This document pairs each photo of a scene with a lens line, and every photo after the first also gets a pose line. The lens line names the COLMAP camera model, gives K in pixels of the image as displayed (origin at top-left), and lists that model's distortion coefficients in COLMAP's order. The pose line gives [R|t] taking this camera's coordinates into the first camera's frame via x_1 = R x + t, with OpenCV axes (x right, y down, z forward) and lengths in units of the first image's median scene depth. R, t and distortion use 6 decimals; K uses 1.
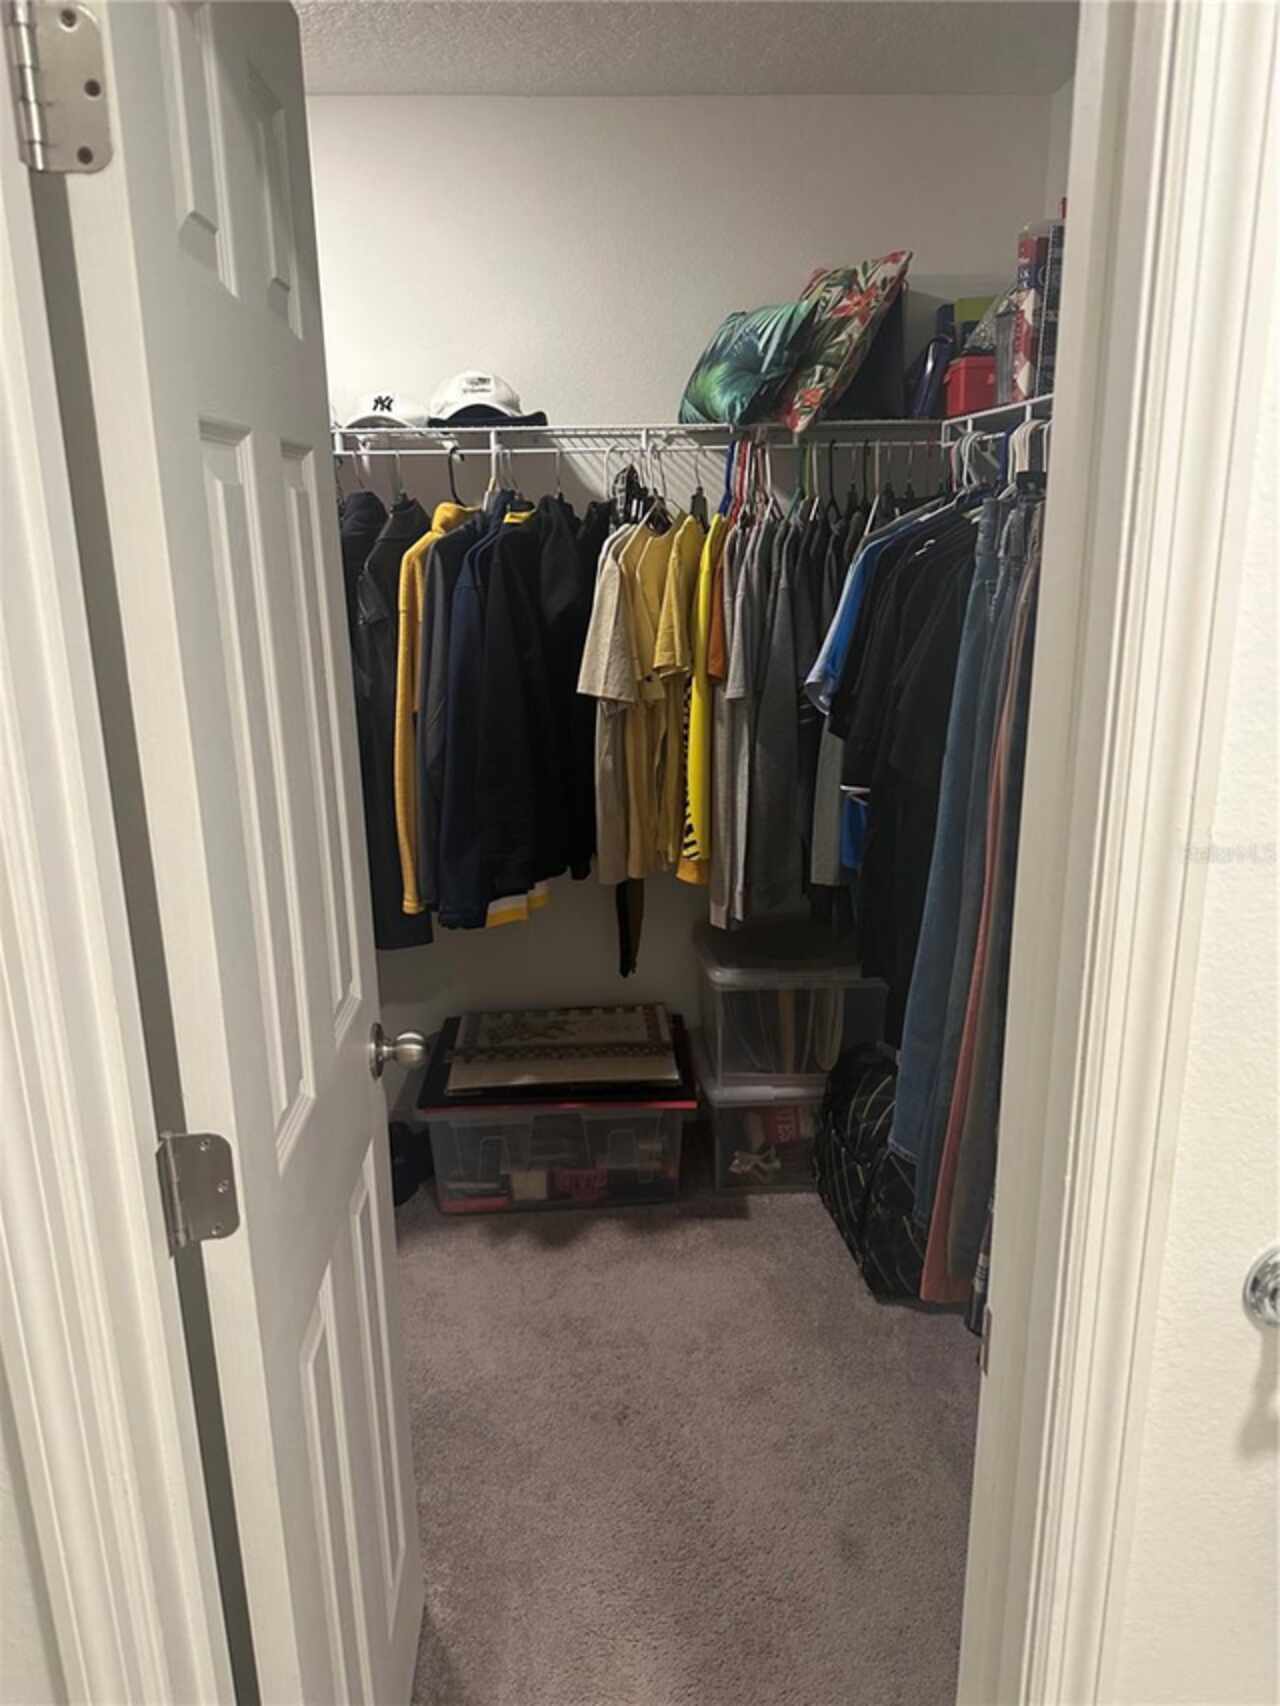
lens RADIAL K [[1205.9, 0, 642.9], [0, 1205.9, 857.0], [0, 0, 1]] dist [0.022662, -0.005139]
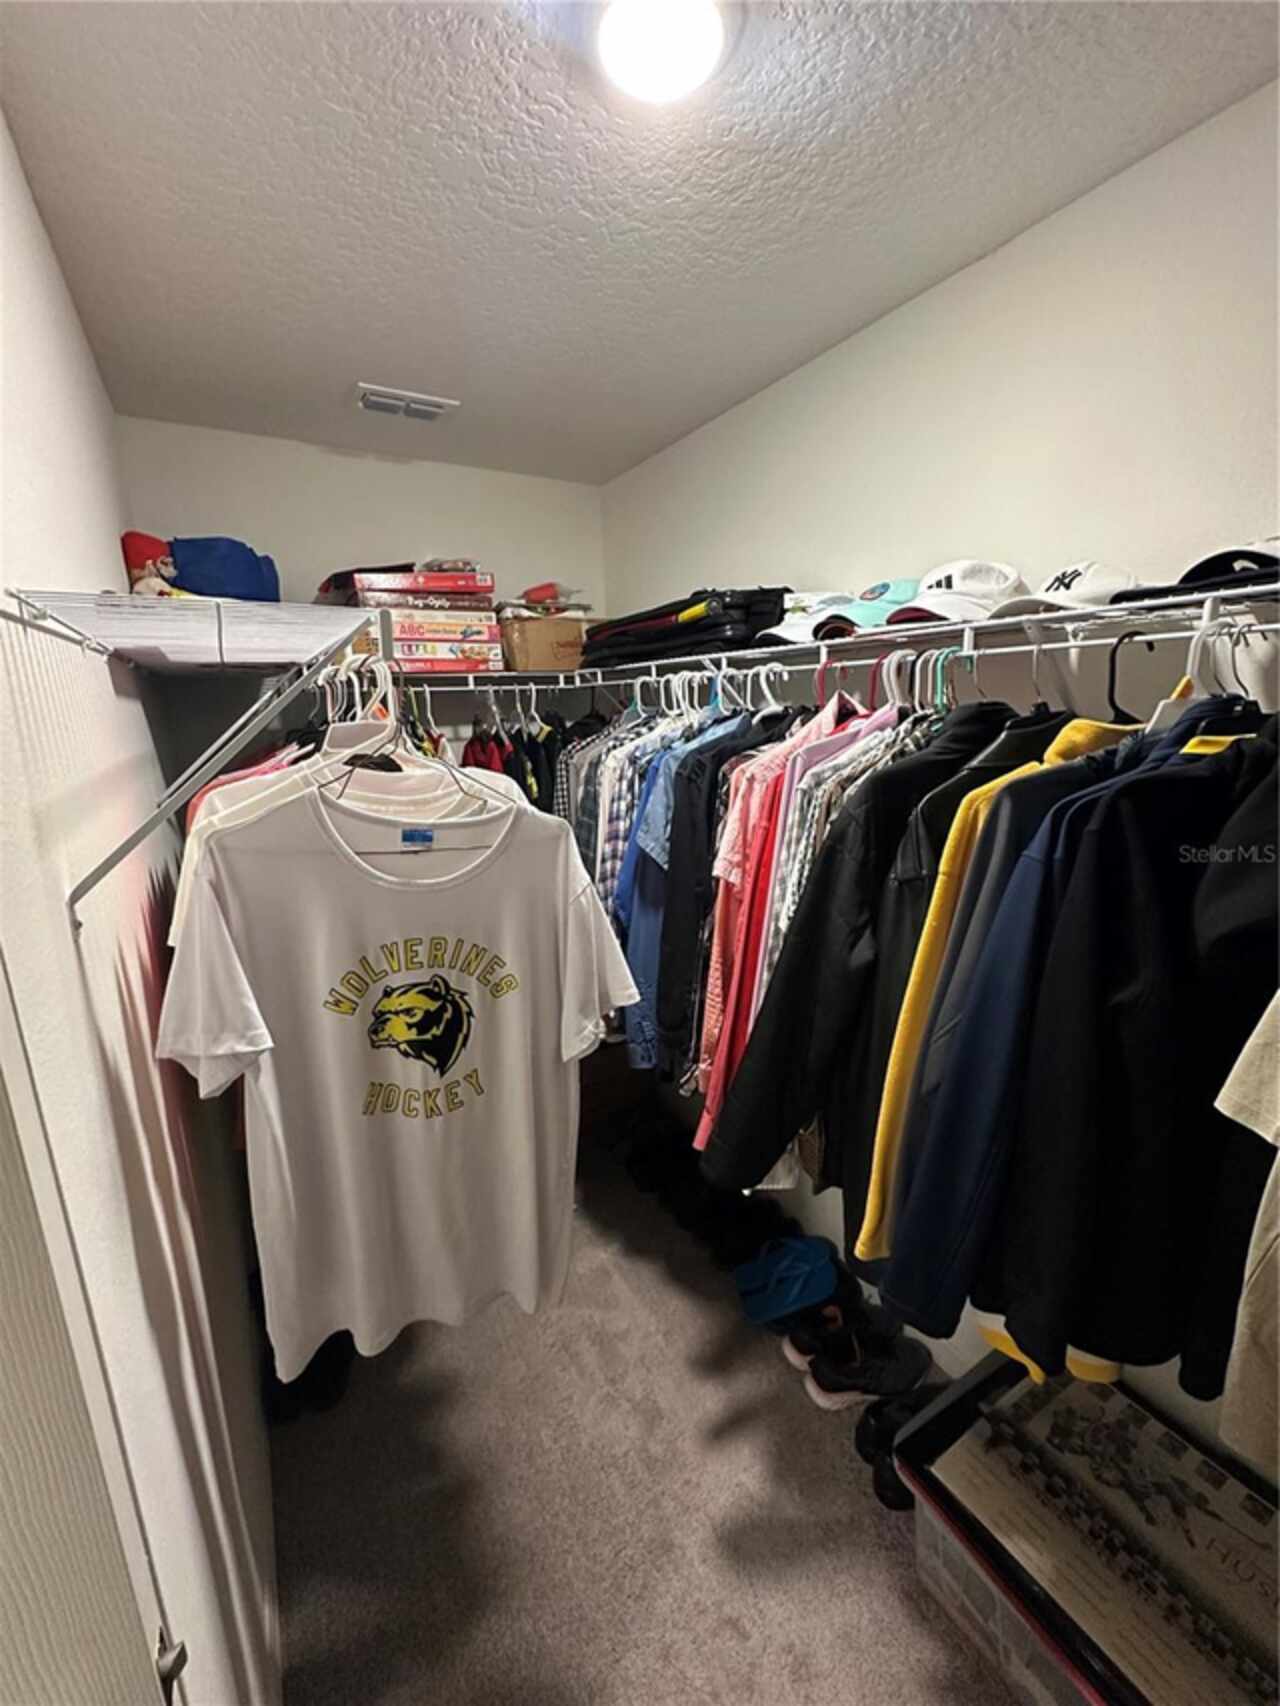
lens RADIAL K [[681.0, 0, 633.0], [0, 681.0, 852.1], [0, 0, 1]] dist [0.002759, -0.000192]
pose [[0.459930, 0.191105, -0.867146, 0.056997], [-0.219469, 0.970733, 0.097529, -0.204454], [0.860405, 0.145455, 0.488411, 0.618962]]
